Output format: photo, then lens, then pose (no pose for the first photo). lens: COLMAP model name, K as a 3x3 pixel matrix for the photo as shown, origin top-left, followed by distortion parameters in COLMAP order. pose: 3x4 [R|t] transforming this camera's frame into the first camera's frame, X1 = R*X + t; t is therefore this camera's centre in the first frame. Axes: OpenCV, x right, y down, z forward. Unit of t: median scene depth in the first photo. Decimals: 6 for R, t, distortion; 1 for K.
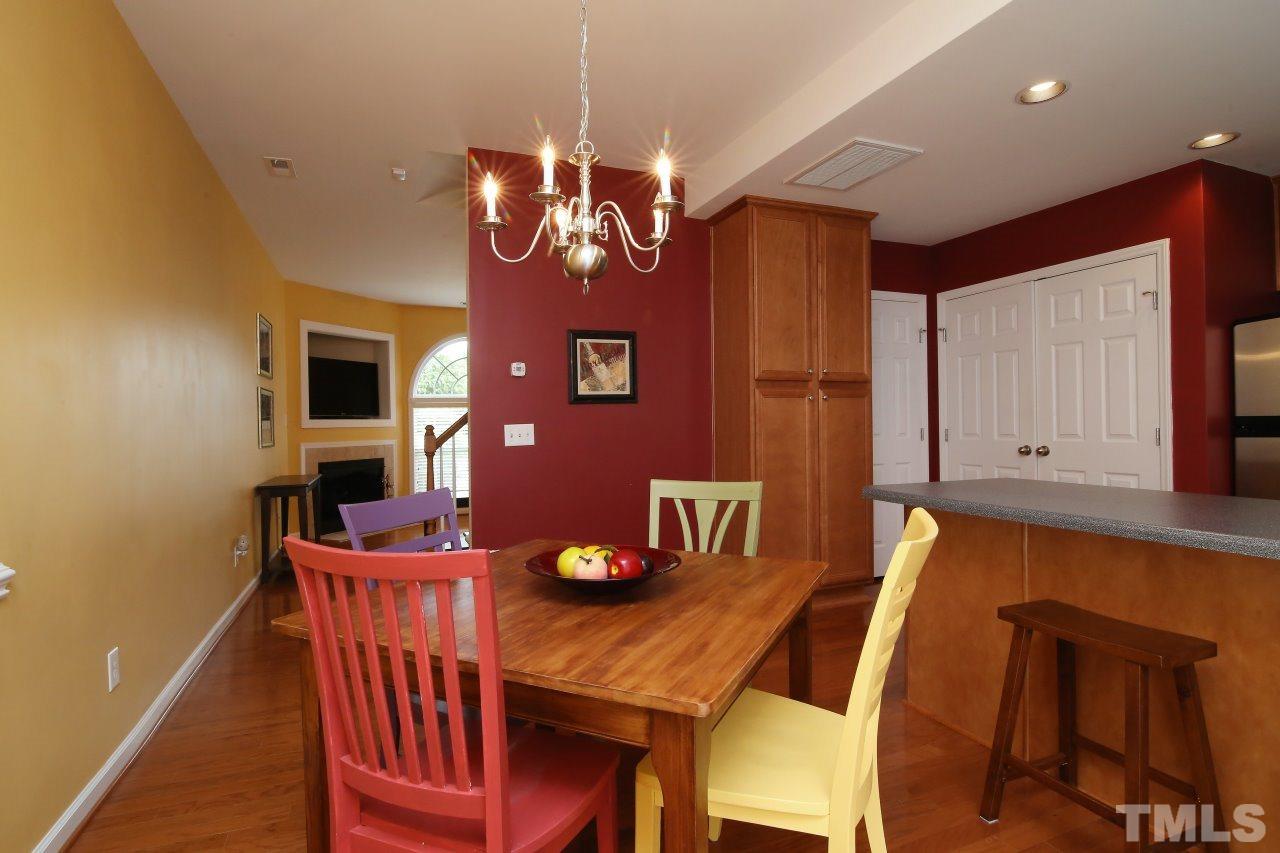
lens RADIAL K [[621.2, 0, 641.8], [0, 621.2, 431.4], [0, 0, 1]] dist [-0.013914, -0.000648]
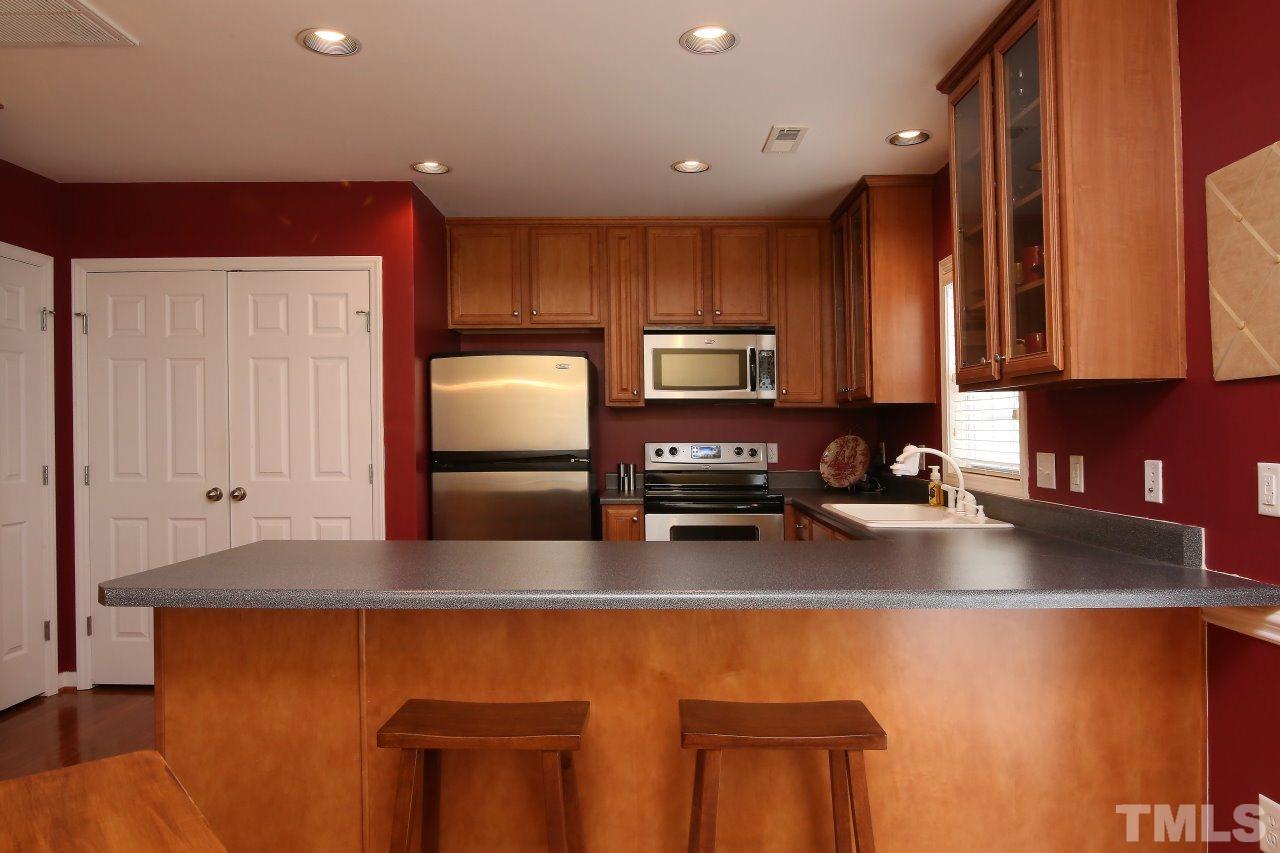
lens RADIAL K [[809.2, 0, 610.9], [0, 809.2, 426.6], [0, 0, 1]] dist [-0.013359, -0.005214]
pose [[0.403093, 0.024252, 0.914838, -0.089012], [0.009052, 0.999494, -0.030485, -0.019388], [-0.915114, 0.020569, 0.402669, 0.187677]]
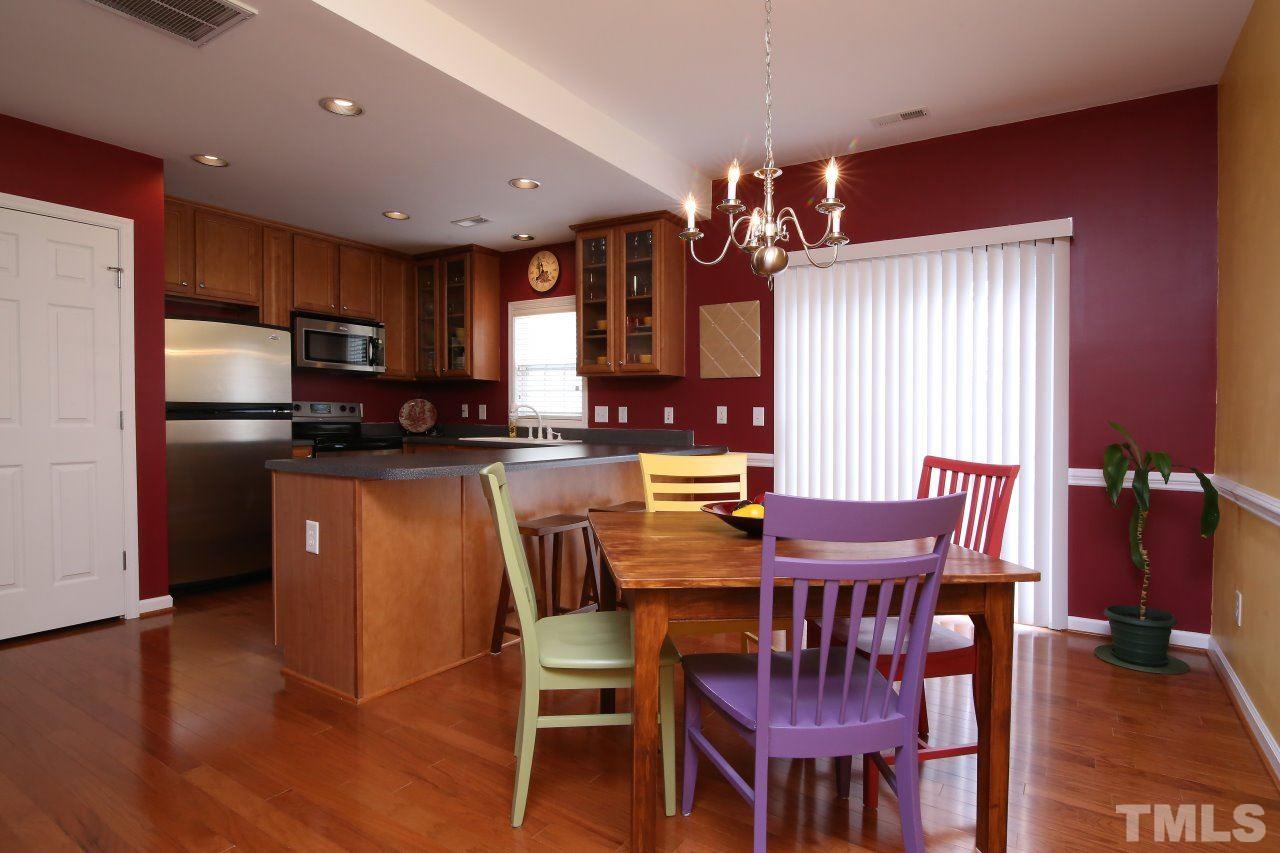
lens RADIAL K [[654.9, 0, 628.1], [0, 654.9, 420.6], [0, 0, 1]] dist [-0.030187, 0.000141]
pose [[-0.526496, 0.000267, 0.850178, -0.407561], [0.008564, 0.999951, 0.004989, 0.009343], [-0.850135, 0.009908, -0.526472, 0.784015]]
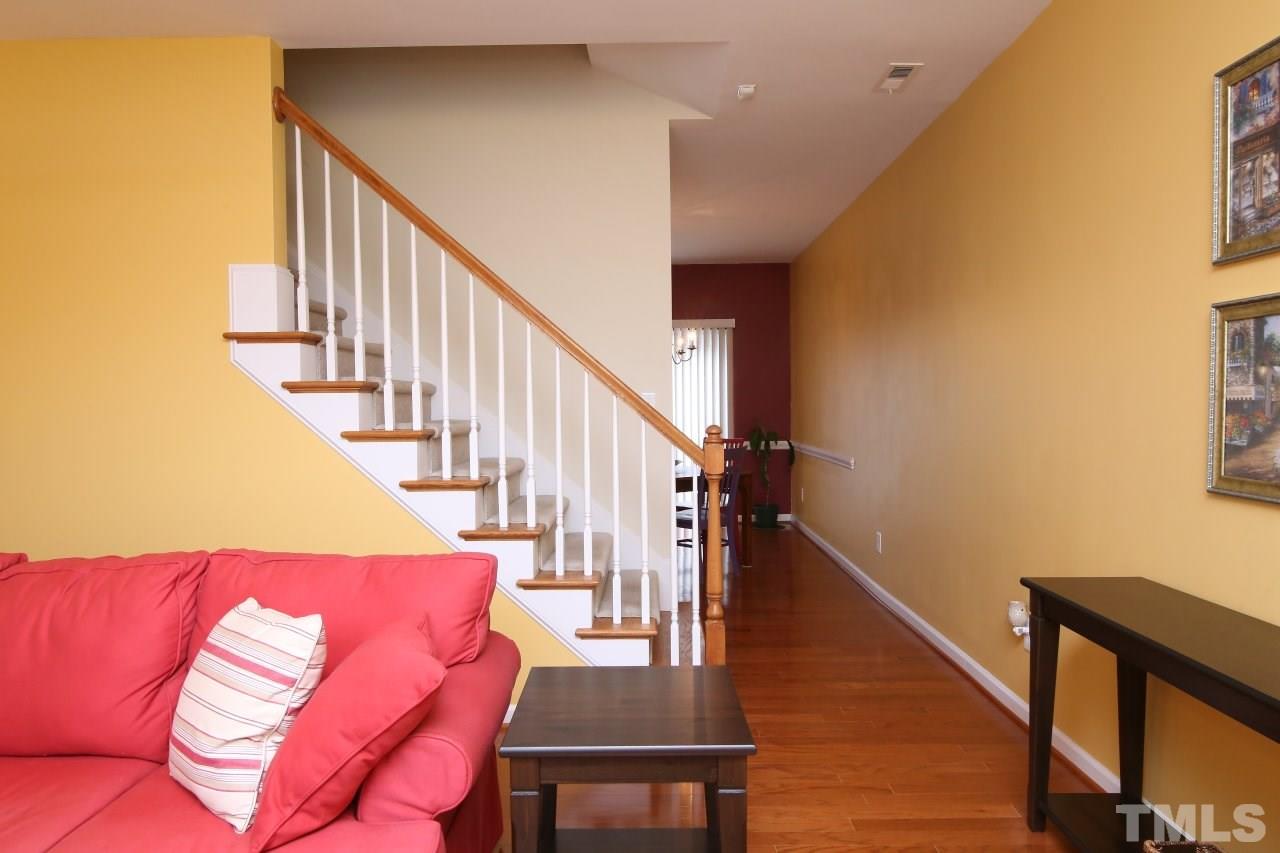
lens RADIAL K [[809.2, 0, 648.3], [0, 809.2, 426.5], [0, 0, 1]] dist [-0.013359, -0.005214]
pose [[-0.909125, 0.014763, 0.416262, -0.671765], [0.031470, 0.998950, 0.033303, -0.039406], [-0.415333, 0.043376, -0.908635, 1.878360]]
